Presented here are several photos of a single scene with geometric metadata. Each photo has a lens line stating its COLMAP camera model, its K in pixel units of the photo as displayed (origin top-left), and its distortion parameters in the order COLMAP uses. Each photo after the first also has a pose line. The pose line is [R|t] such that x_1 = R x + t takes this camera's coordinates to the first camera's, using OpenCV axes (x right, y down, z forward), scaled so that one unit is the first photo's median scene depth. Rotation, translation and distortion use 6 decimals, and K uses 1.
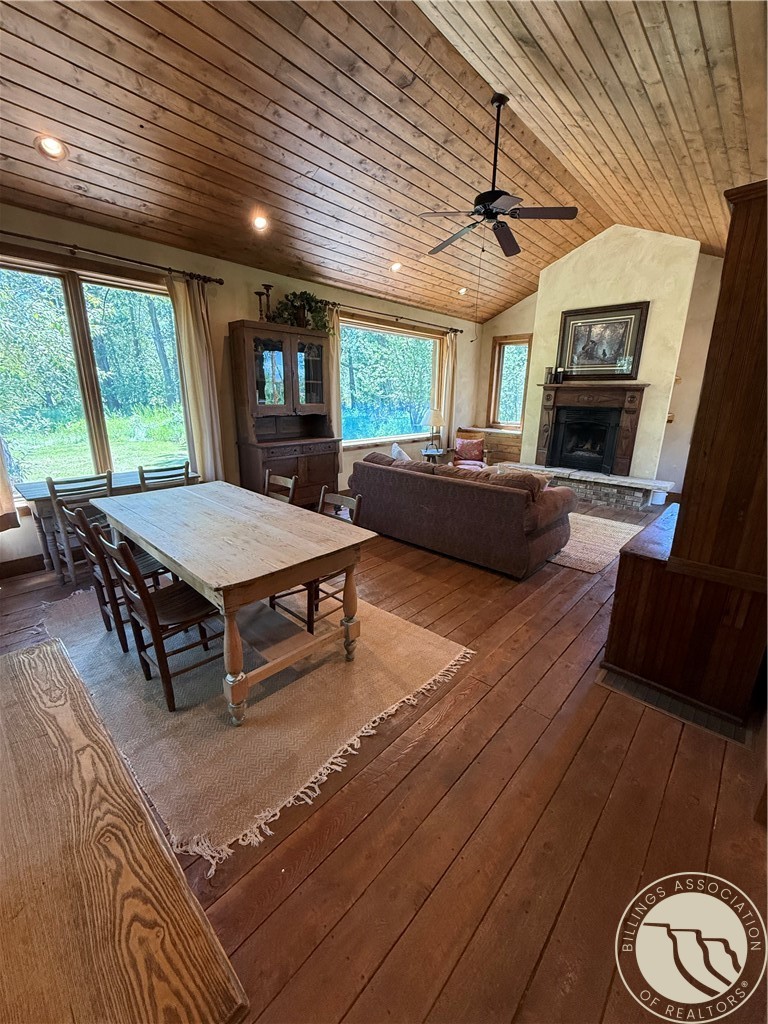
lens RADIAL K [[410.6, 0, 388.7], [0, 410.6, 508.6], [0, 0, 1]] dist [0.005490, -0.000168]
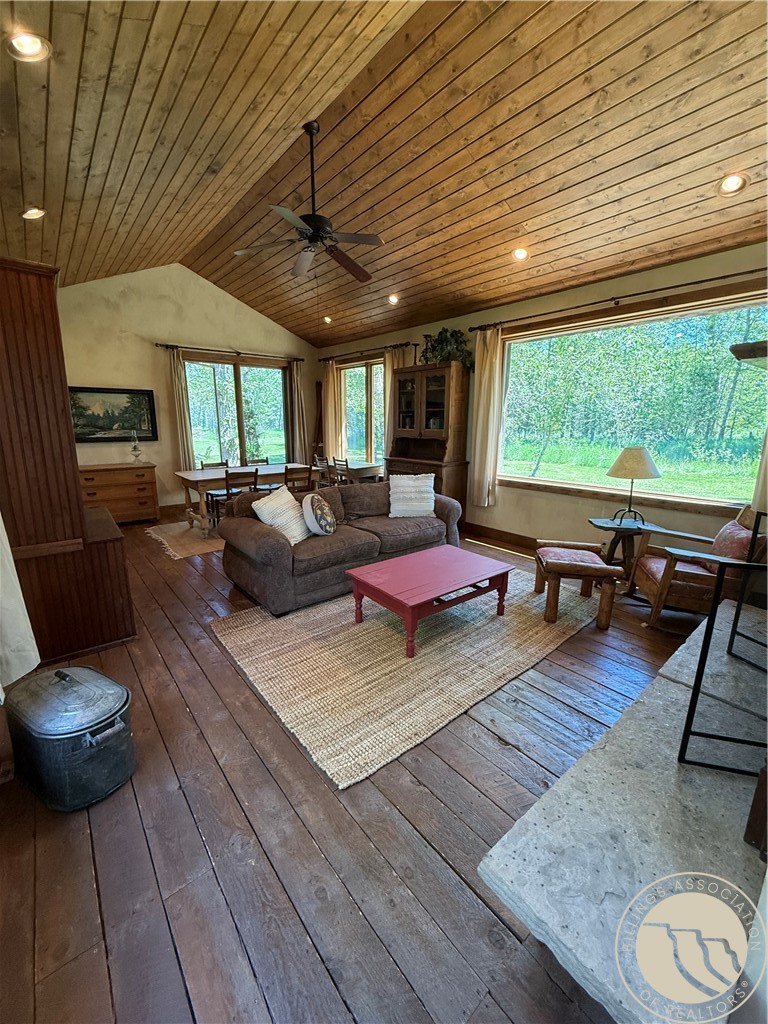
lens RADIAL K [[410.6, 0, 386.2], [0, 410.6, 508.6], [0, 0, 1]] dist [0.005490, -0.000168]
pose [[-0.133675, 0.200046, -0.970625, 1.315673], [-0.268844, 0.935367, 0.229805, -0.385308], [0.953862, 0.291666, -0.071254, 1.427159]]
